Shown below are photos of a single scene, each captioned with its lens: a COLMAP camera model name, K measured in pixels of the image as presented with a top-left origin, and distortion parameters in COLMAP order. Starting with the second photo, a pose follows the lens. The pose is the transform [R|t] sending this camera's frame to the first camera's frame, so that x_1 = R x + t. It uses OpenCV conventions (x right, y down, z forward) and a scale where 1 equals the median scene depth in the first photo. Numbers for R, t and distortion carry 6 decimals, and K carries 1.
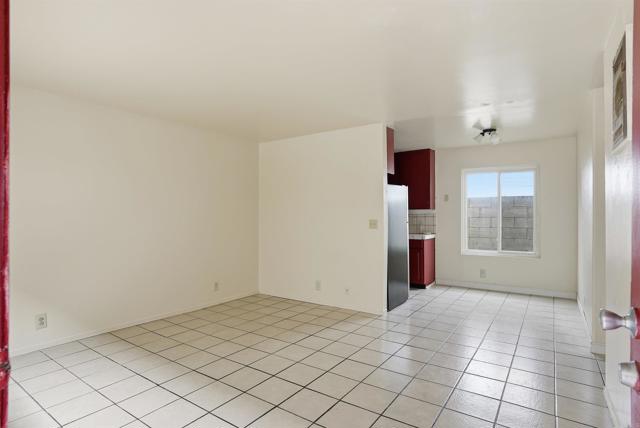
lens RADIAL K [[339.4, 0, 320.0], [0, 339.4, 214.0], [0, 0, 1]] dist [-0.034920, 0.000236]
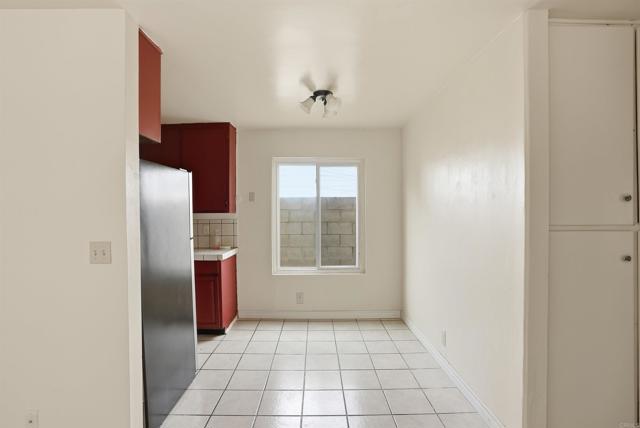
lens RADIAL K [[296.5, 0, 320.3], [0, 296.5, 216.6], [0, 0, 1]] dist [-0.066749, 0.000128]
pose [[0.808809, -0.008043, 0.588016, 0.135559], [0.000966, 0.999923, 0.012348, -0.014660], [-0.588070, -0.009419, 0.808755, 0.446274]]
